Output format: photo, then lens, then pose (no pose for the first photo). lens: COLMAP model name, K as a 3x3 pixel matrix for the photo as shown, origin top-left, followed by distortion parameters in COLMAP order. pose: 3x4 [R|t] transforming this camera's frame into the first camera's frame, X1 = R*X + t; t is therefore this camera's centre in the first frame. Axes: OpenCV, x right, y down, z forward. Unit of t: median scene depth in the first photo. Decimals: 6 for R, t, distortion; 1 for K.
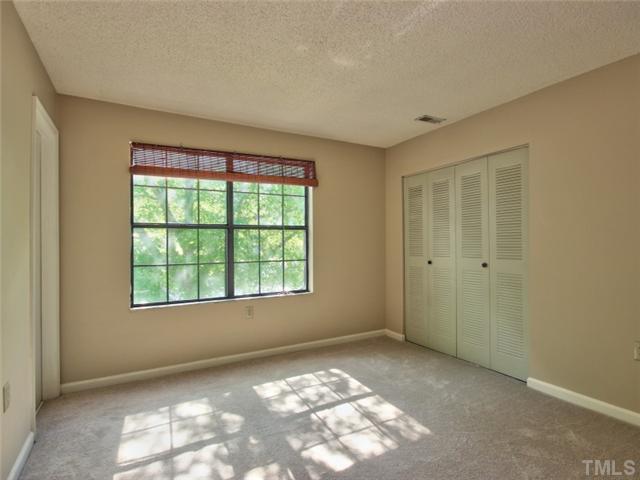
lens RADIAL K [[338.3, 0, 317.9], [0, 338.3, 241.2], [0, 0, 1]] dist [-0.004097, -0.000074]
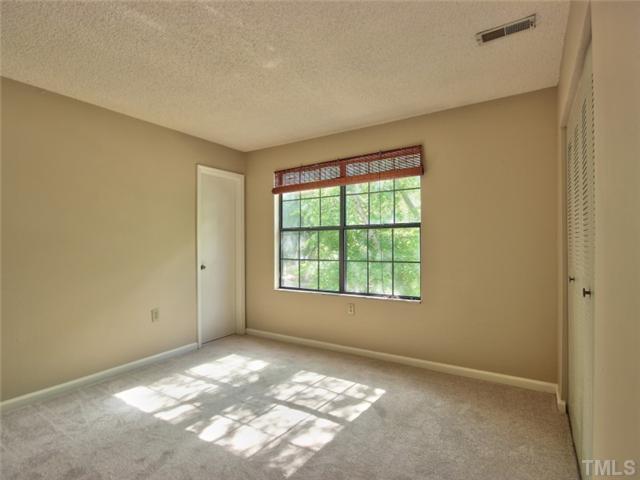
lens RADIAL K [[338.3, 0, 317.8], [0, 338.3, 244.2], [0, 0, 1]] dist [-0.004097, -0.000074]
pose [[0.463514, 0.007719, -0.886056, 0.733908], [0.008927, 0.999871, 0.013381, -0.005366], [0.886045, -0.014112, 0.463385, 0.463780]]
